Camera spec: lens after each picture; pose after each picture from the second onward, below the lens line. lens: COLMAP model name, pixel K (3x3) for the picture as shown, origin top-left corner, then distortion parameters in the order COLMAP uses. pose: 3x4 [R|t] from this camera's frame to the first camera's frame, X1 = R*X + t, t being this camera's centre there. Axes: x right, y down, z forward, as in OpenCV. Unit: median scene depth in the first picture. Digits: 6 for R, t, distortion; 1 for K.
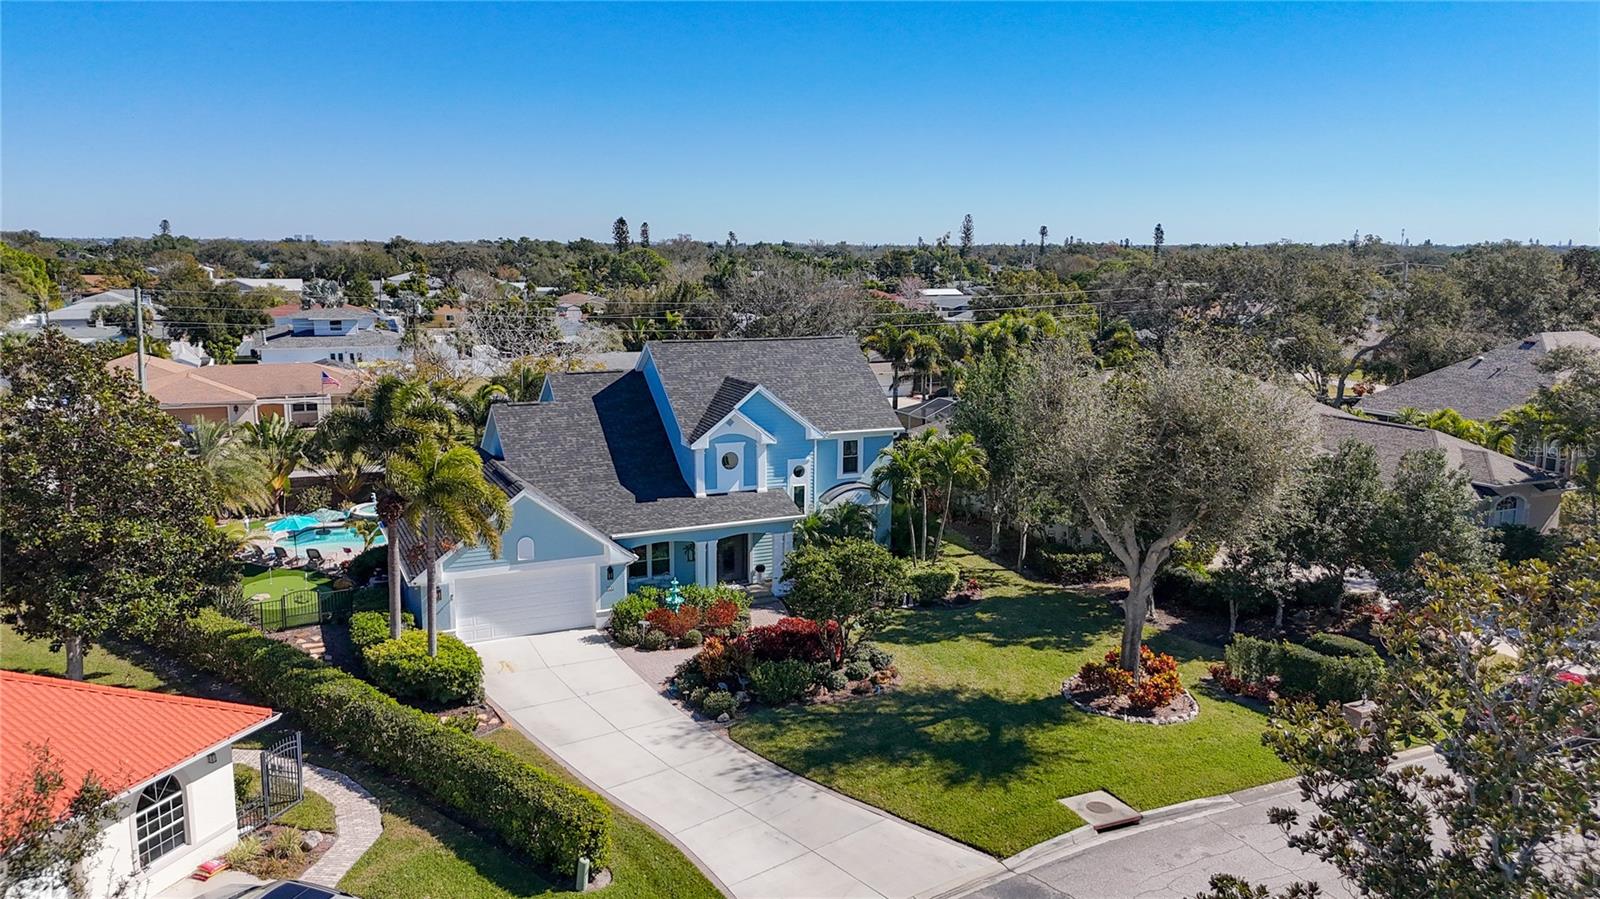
lens RADIAL K [[1169.0, 0, 805.6], [0, 1169.0, 443.9], [0, 0, 1]] dist [0.146258, -0.197329]
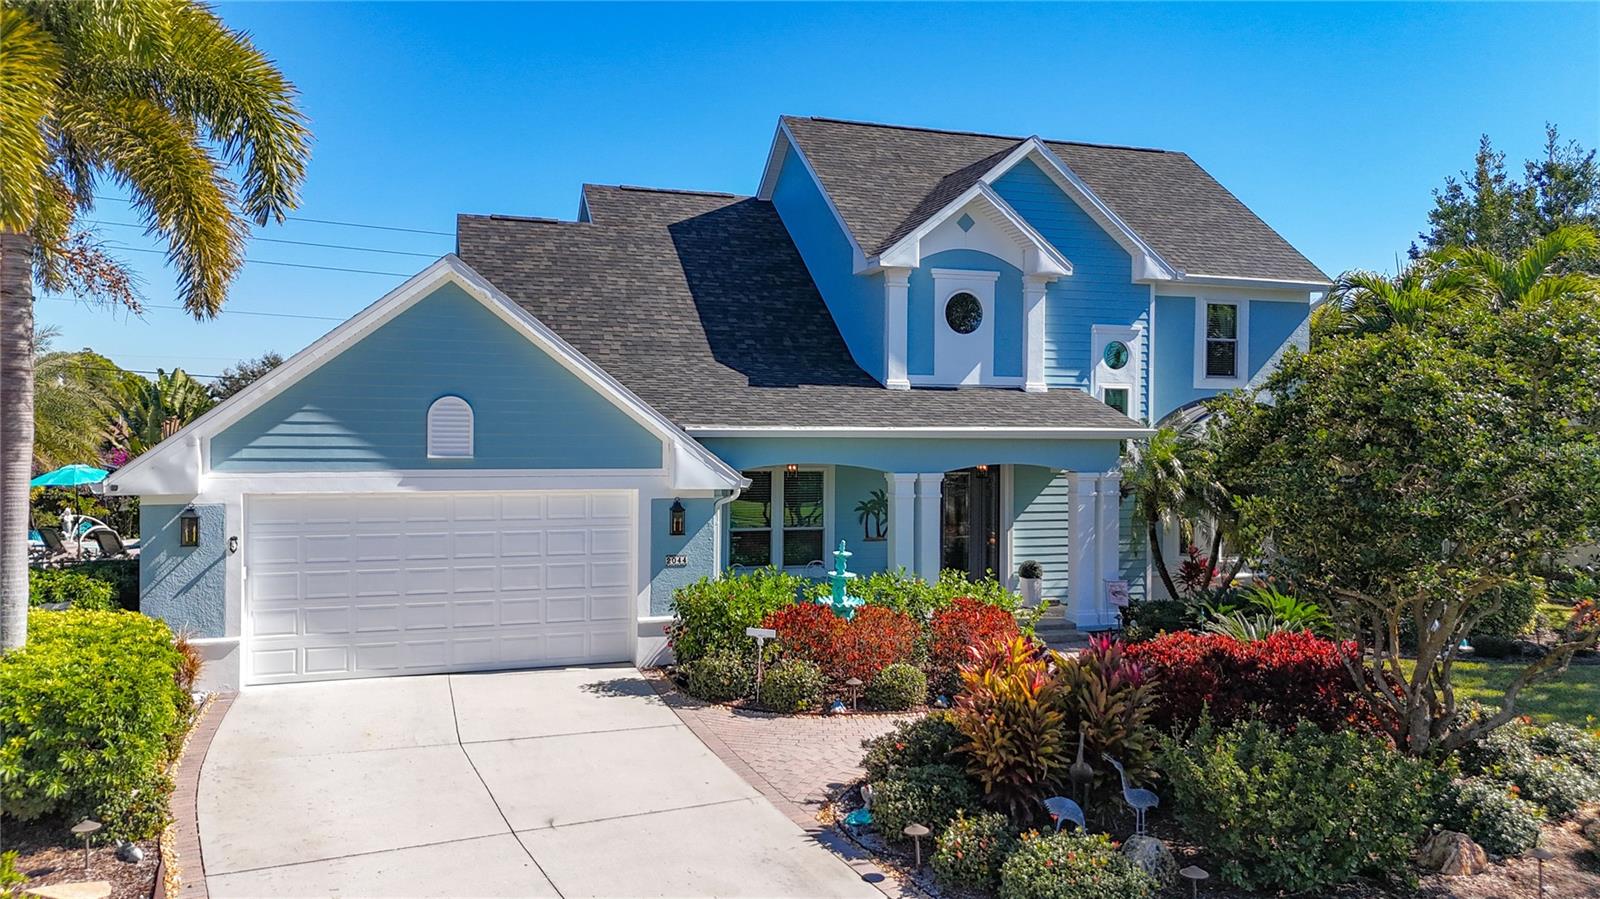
lens RADIAL K [[1169.0, 0, 805.6], [0, 1169.0, 443.9], [0, 0, 1]] dist [0.146258, -0.197329]
pose [[0.994317, 0.005575, -0.106316, -0.079610], [-0.021769, 0.988175, -0.151777, 0.135439], [0.104213, 0.153228, 0.982680, 0.592249]]
